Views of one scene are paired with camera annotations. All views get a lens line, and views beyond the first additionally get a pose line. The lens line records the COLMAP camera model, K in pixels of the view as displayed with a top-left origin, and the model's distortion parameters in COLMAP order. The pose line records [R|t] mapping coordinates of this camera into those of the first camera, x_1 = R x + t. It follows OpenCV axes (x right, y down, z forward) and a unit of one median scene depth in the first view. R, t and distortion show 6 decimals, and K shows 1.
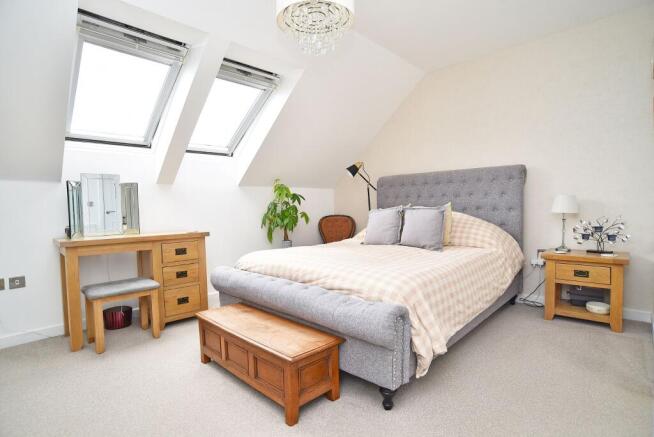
lens RADIAL K [[345.5, 0, 326.6], [0, 345.5, 213.6], [0, 0, 1]] dist [-0.047436, 0.008016]
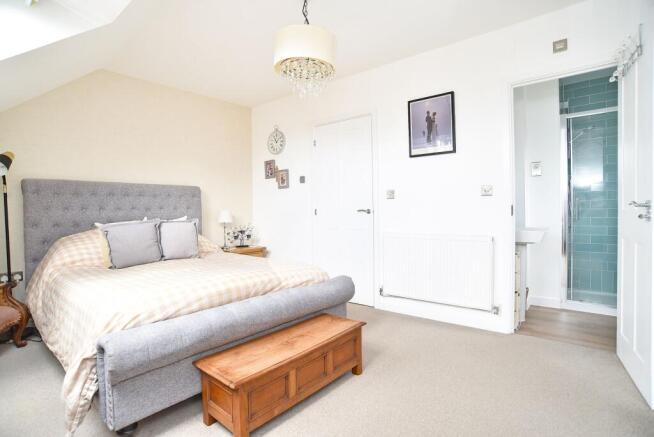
lens RADIAL K [[345.5, 0, 327.0], [0, 345.5, 224.3], [0, 0, 1]] dist [-0.047436, 0.008016]
pose [[-0.096171, -0.019704, 0.995170, -0.864289], [0.035093, 0.999115, 0.023173, -0.015269], [-0.994746, 0.037152, -0.095394, 0.728841]]
